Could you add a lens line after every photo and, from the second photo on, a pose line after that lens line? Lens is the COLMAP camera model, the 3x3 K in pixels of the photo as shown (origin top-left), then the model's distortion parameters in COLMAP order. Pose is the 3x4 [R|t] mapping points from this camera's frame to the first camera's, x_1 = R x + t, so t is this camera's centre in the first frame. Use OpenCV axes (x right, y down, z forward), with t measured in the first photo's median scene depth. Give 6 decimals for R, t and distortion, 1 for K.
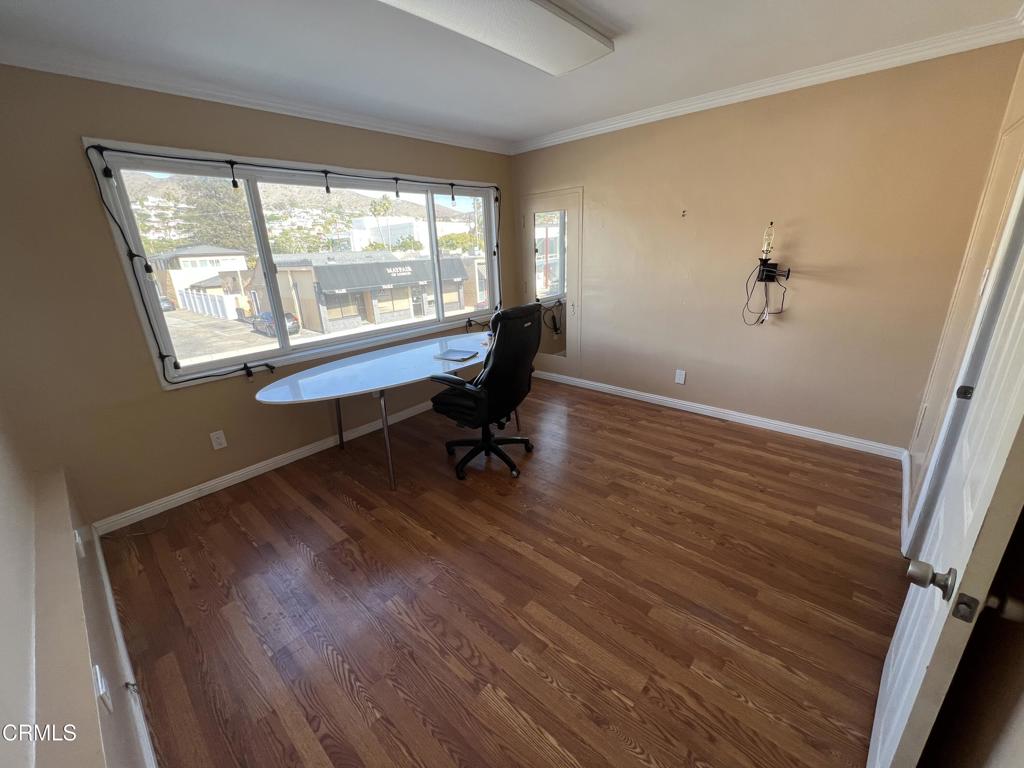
lens RADIAL K [[409.9, 0, 509.4], [0, 409.9, 379.7], [0, 0, 1]] dist [-0.002610, 0.000471]
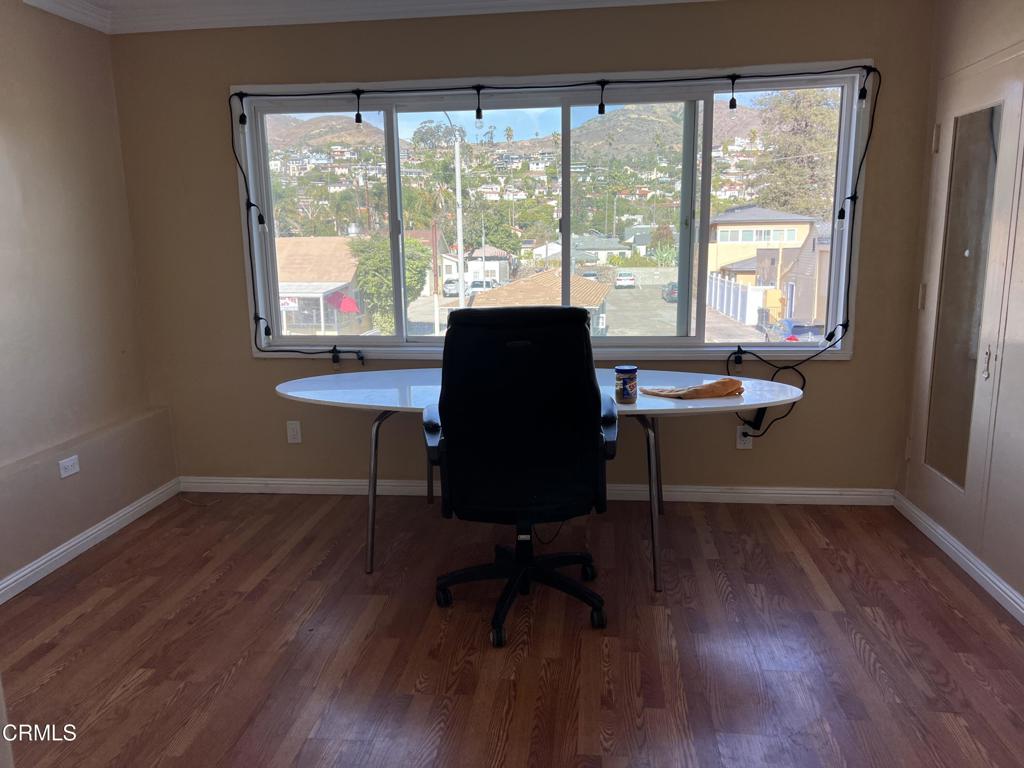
lens RADIAL K [[775.0, 0, 506.7], [0, 775.0, 385.4], [0, 0, 1]] dist [0.026345, -0.001871]
pose [[0.574352, 0.185367, -0.797345, 0.757751], [-0.260169, 0.964858, 0.036902, -0.110462], [0.776165, 0.186250, 0.602394, 0.406533]]
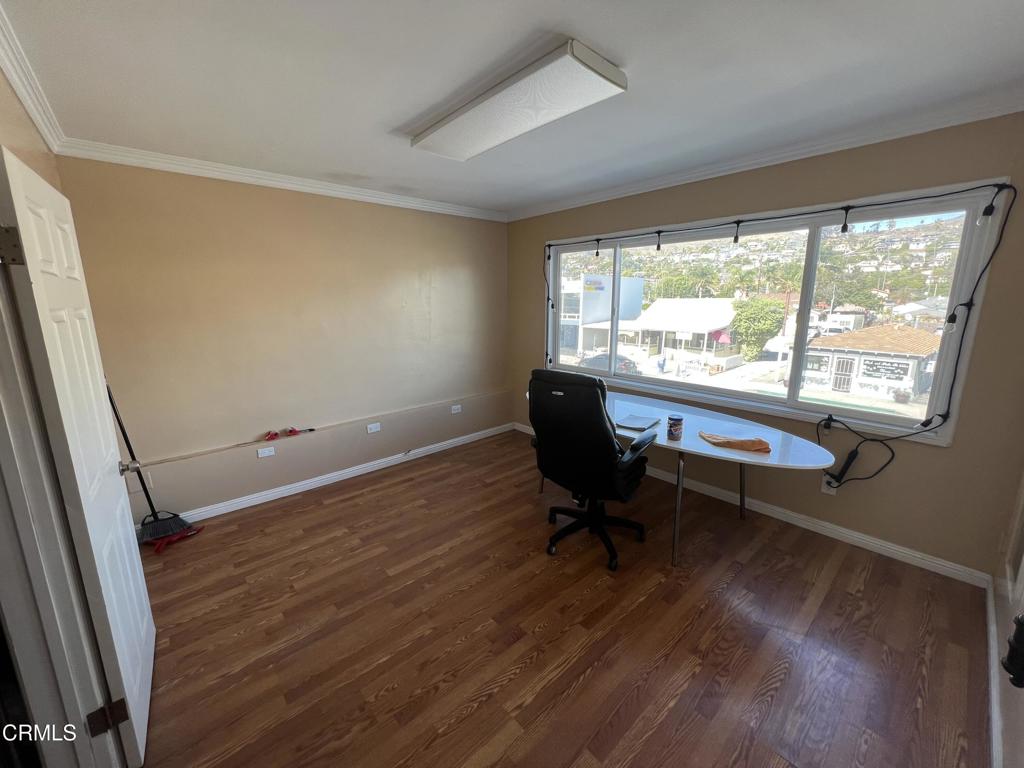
lens RADIAL K [[409.9, 0, 508.8], [0, 409.9, 379.1], [0, 0, 1]] dist [-0.002610, 0.000471]
pose [[-0.115158, 0.233503, -0.965513, 0.858480], [-0.299575, 0.918560, 0.257879, -0.341187], [0.947097, 0.318940, -0.035828, 0.873476]]
